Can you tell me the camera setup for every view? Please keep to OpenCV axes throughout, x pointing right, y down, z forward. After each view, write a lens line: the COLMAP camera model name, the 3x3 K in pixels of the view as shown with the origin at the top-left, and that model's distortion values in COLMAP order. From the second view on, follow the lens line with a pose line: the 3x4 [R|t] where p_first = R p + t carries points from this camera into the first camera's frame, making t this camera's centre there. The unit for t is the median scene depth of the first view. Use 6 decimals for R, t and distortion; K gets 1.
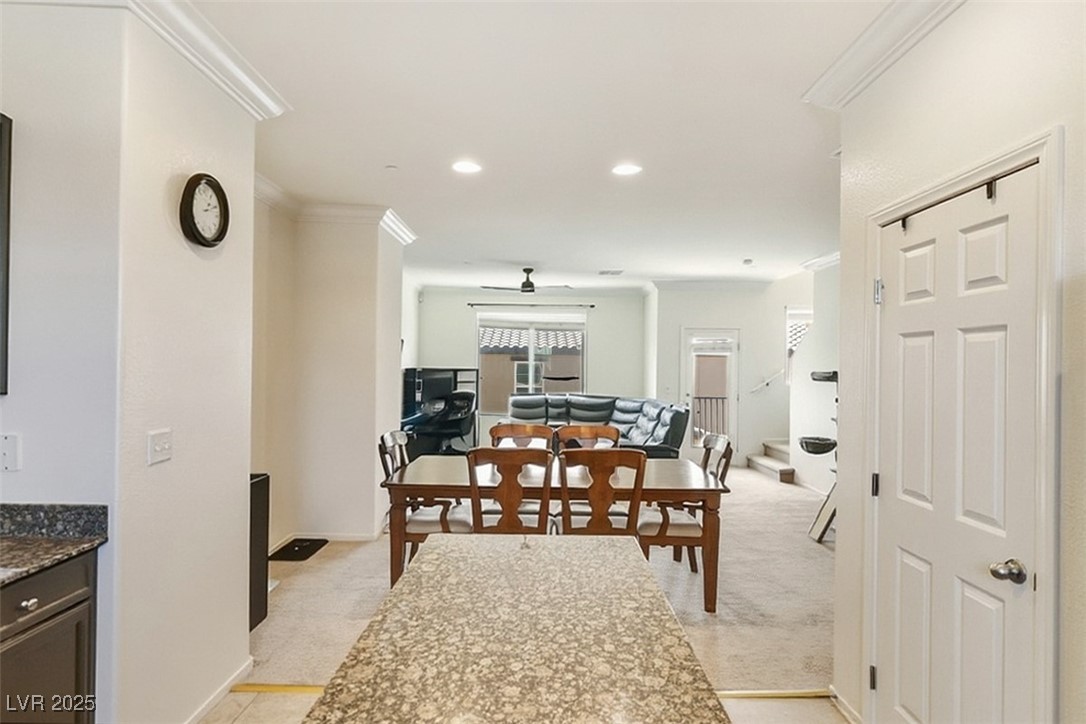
lens RADIAL K [[557.8, 0, 545.1], [0, 557.8, 365.8], [0, 0, 1]] dist [-0.001634, 0.000020]
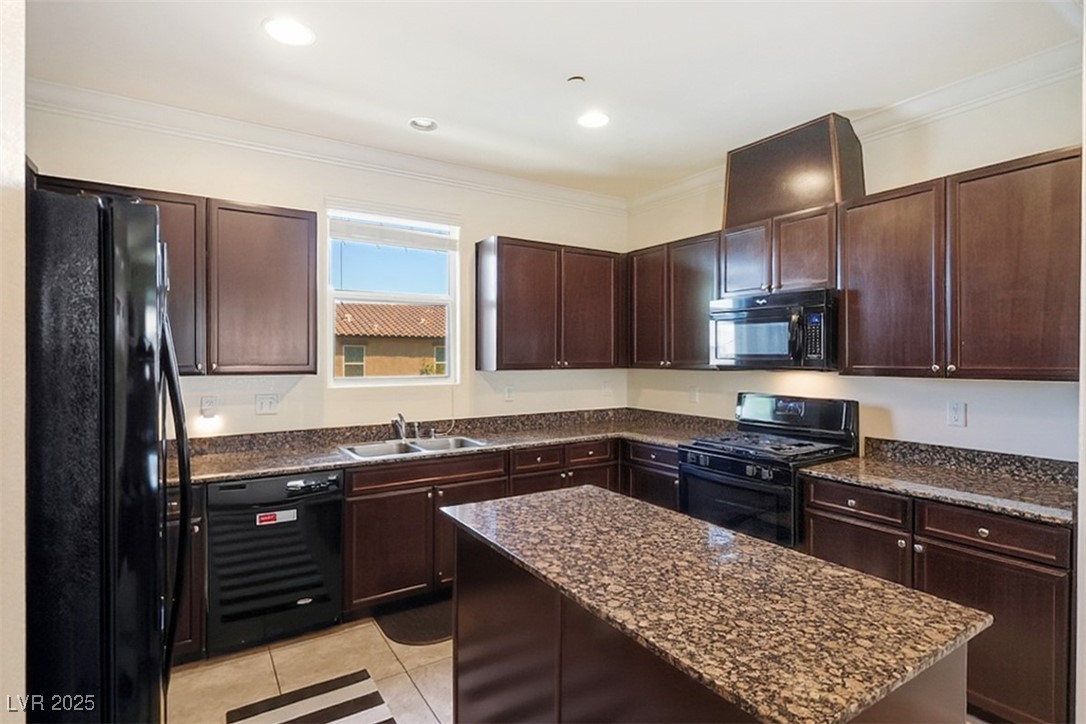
lens RADIAL K [[540.1, 0, 542.1], [0, 540.1, 354.3], [0, 0, 1]] dist [-0.008024, 0.000242]
pose [[-0.845218, -0.012810, -0.534268, 0.638782], [-0.009606, 0.999915, -0.008777, 0.018177], [0.534335, -0.002287, -0.845270, 1.429898]]
